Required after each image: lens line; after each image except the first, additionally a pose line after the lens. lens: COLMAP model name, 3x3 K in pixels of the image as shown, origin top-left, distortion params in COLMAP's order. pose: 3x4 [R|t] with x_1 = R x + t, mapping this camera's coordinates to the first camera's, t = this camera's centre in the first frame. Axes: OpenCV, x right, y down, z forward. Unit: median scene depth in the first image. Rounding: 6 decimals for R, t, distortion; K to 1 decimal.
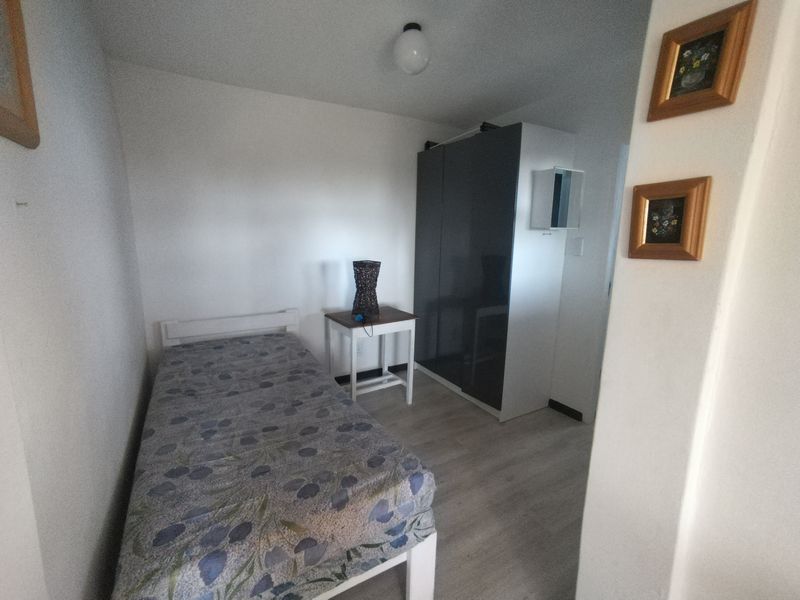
lens RADIAL K [[372.3, 0, 397.0], [0, 372.3, 298.1], [0, 0, 1]] dist [-0.000351, 0.003493]
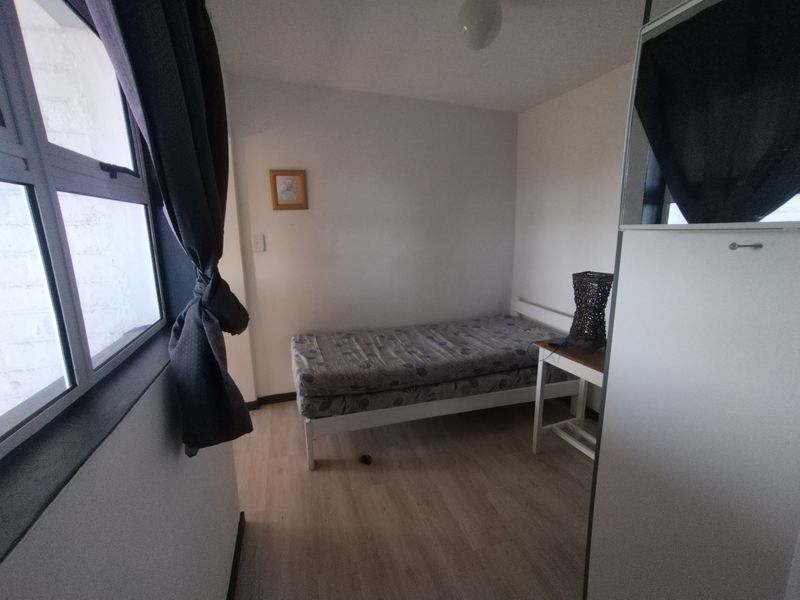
lens RADIAL K [[372.3, 0, 397.0], [0, 372.3, 302.7], [0, 0, 1]] dist [-0.000351, 0.003493]
pose [[-0.247521, 0.188842, -0.950301, 0.892081], [-0.165957, 0.958063, 0.233610, -0.187744], [0.954564, 0.215533, -0.205801, 0.998462]]
